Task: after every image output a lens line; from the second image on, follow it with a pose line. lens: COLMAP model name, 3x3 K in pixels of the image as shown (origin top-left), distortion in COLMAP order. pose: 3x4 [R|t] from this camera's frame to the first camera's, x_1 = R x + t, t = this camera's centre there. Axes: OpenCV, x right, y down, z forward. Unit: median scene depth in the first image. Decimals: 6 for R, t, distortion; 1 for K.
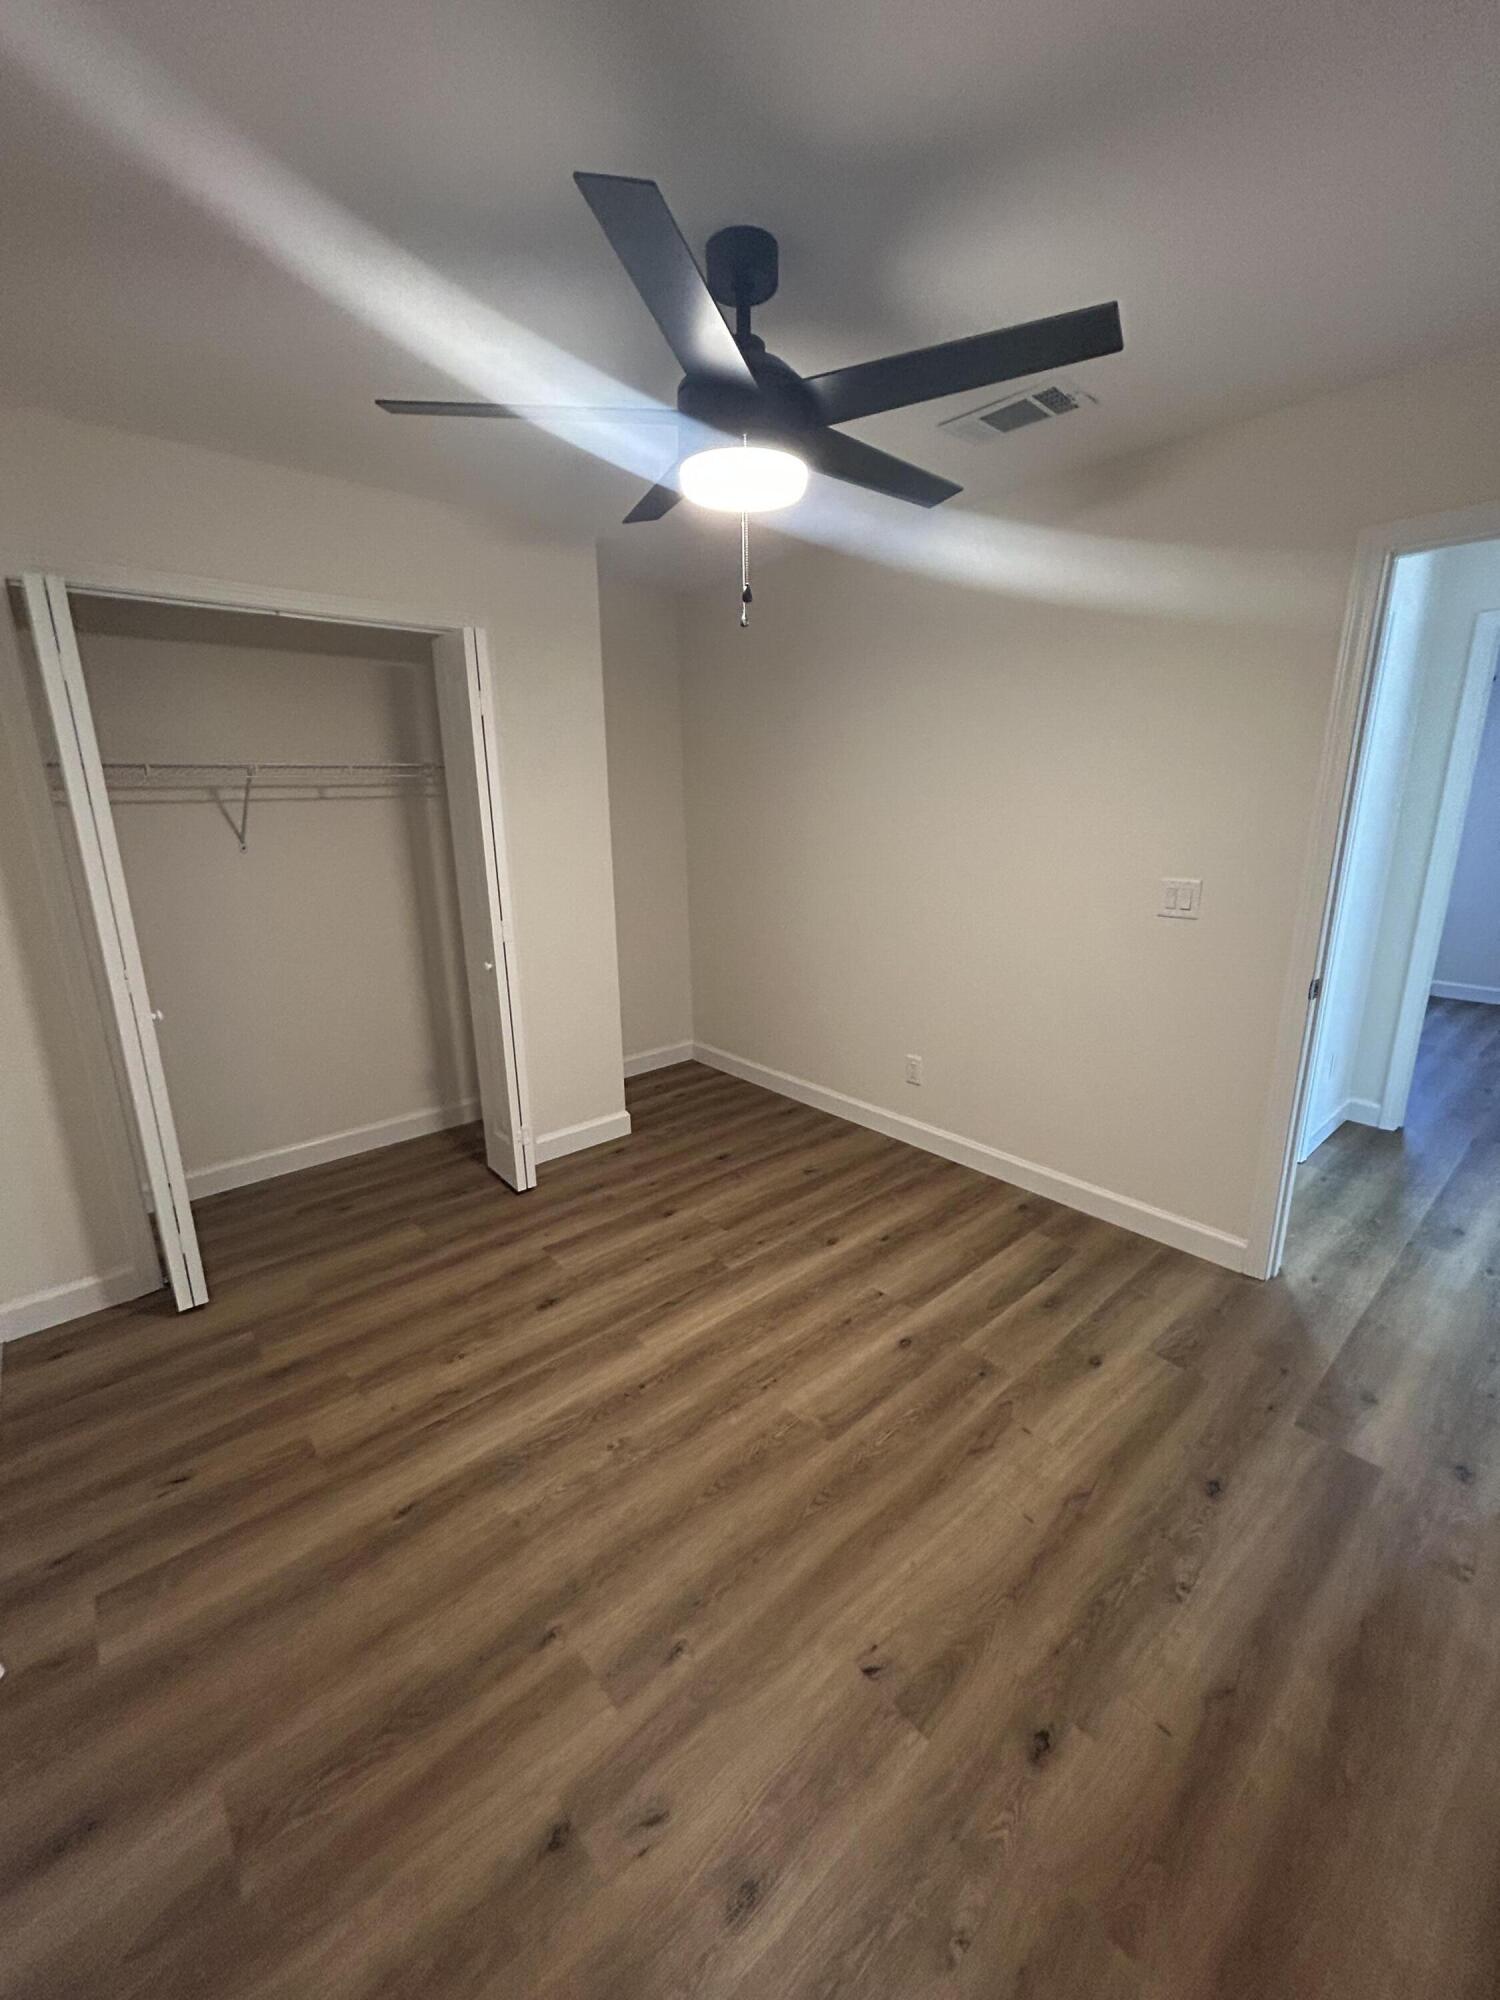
lens RADIAL K [[807.4, 0, 745.1], [0, 807.4, 993.7], [0, 0, 1]] dist [0.000436, 0.000348]
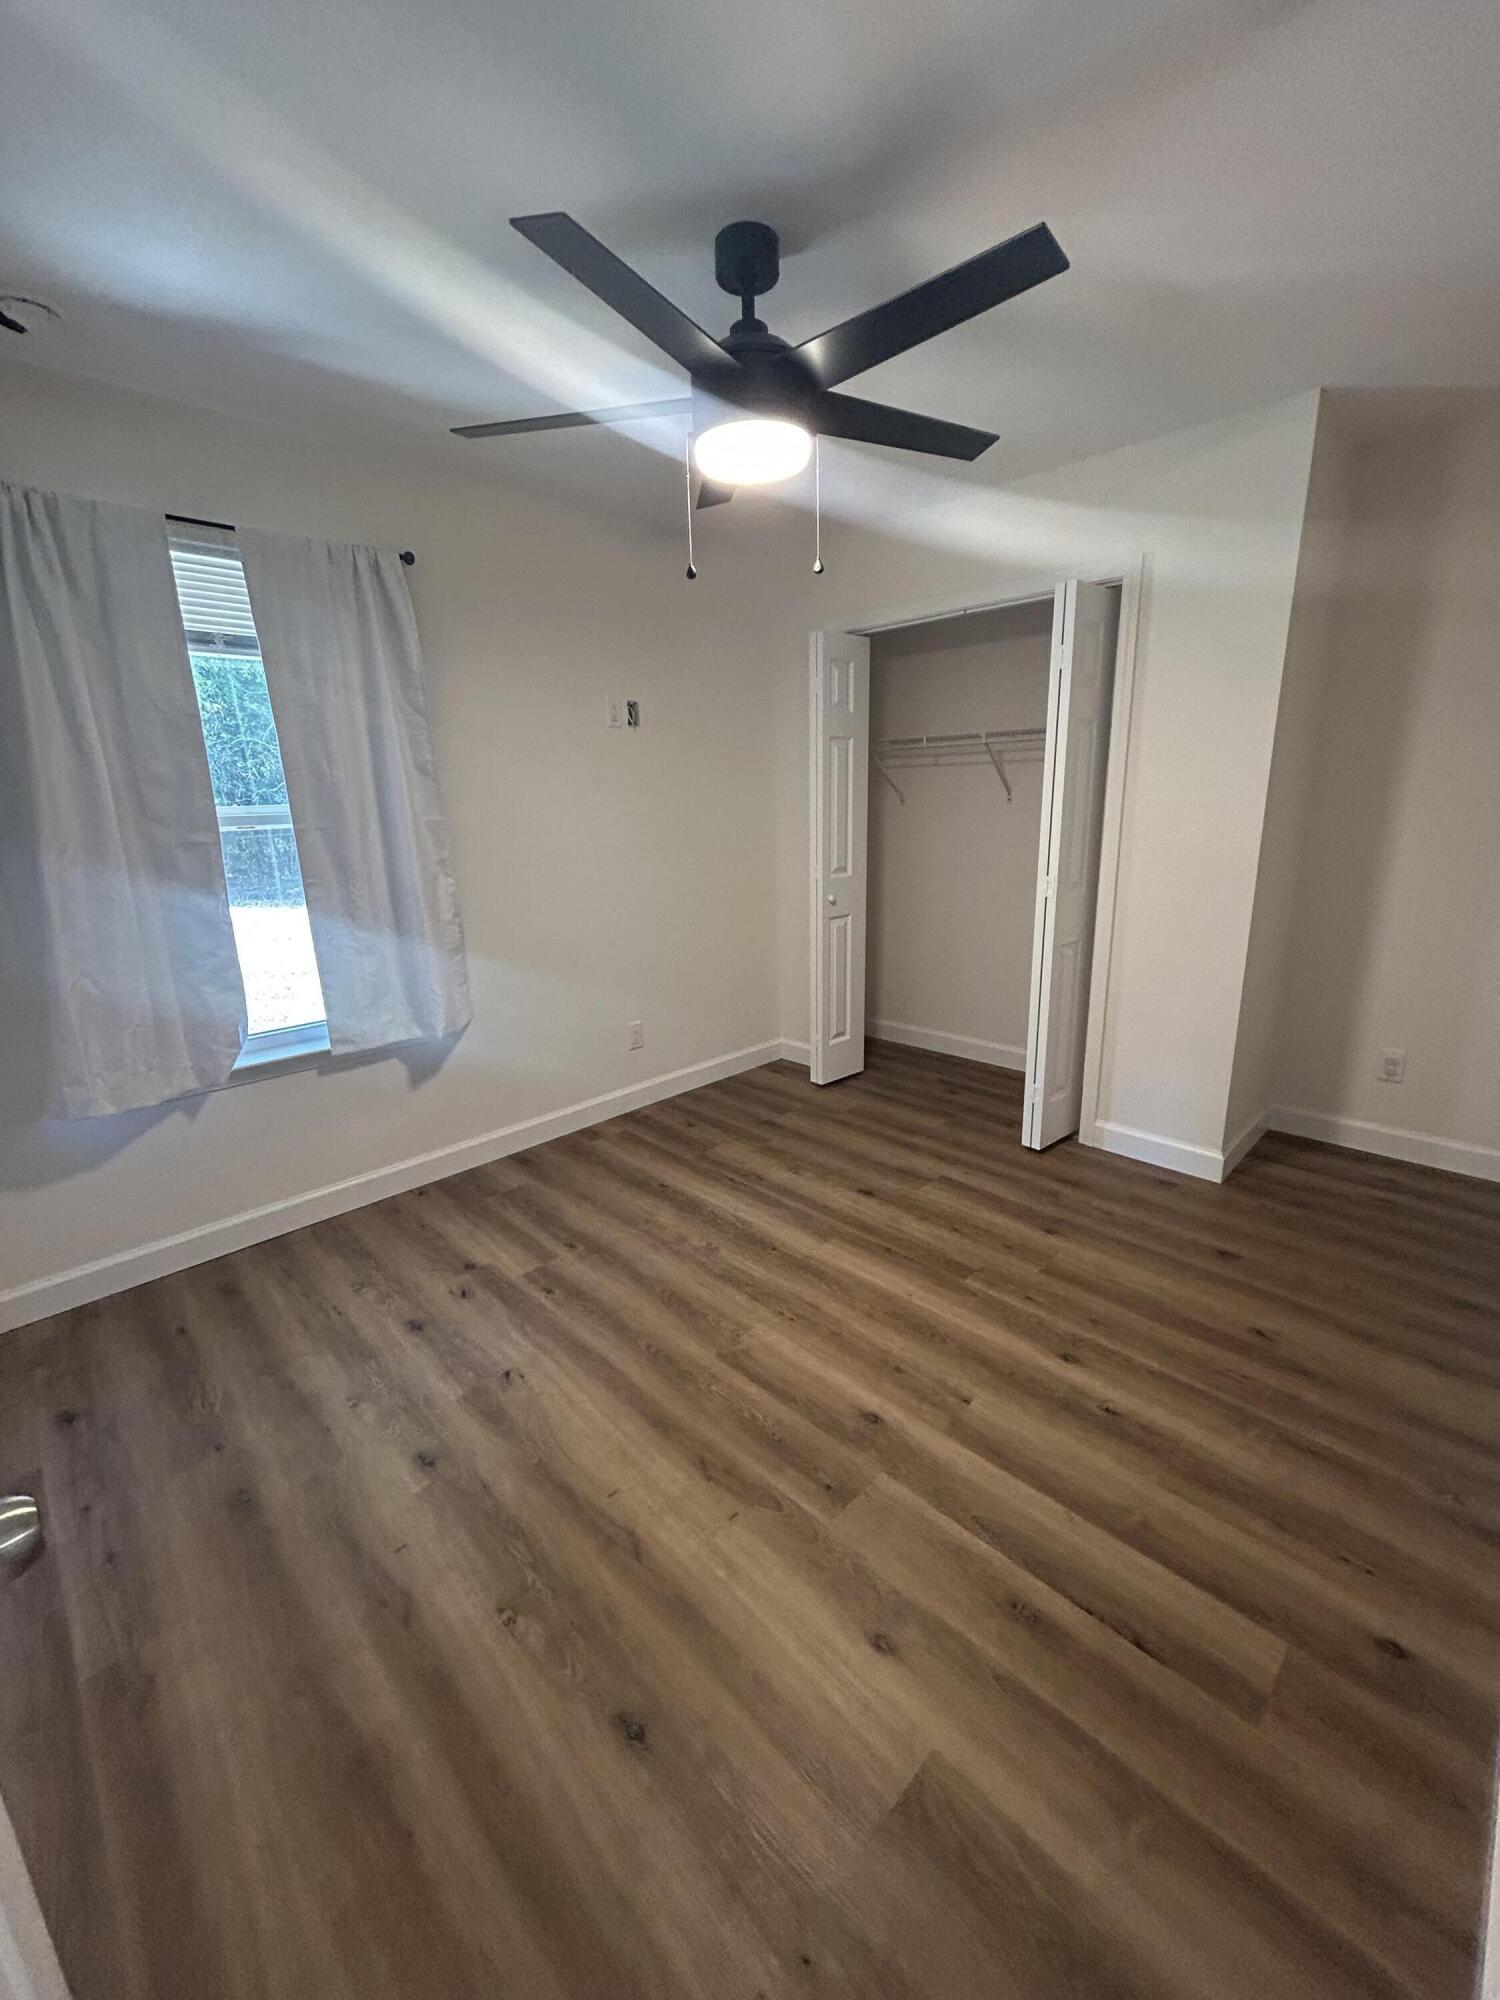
lens RADIAL K [[807.4, 0, 745.1], [0, 807.4, 993.7], [0, 0, 1]] dist [0.000436, 0.000348]
pose [[0.059780, 0.253178, -0.965571, 0.878881], [-0.220990, 0.946655, 0.234536, -0.132367], [0.973442, 0.199361, 0.112541, 0.715693]]
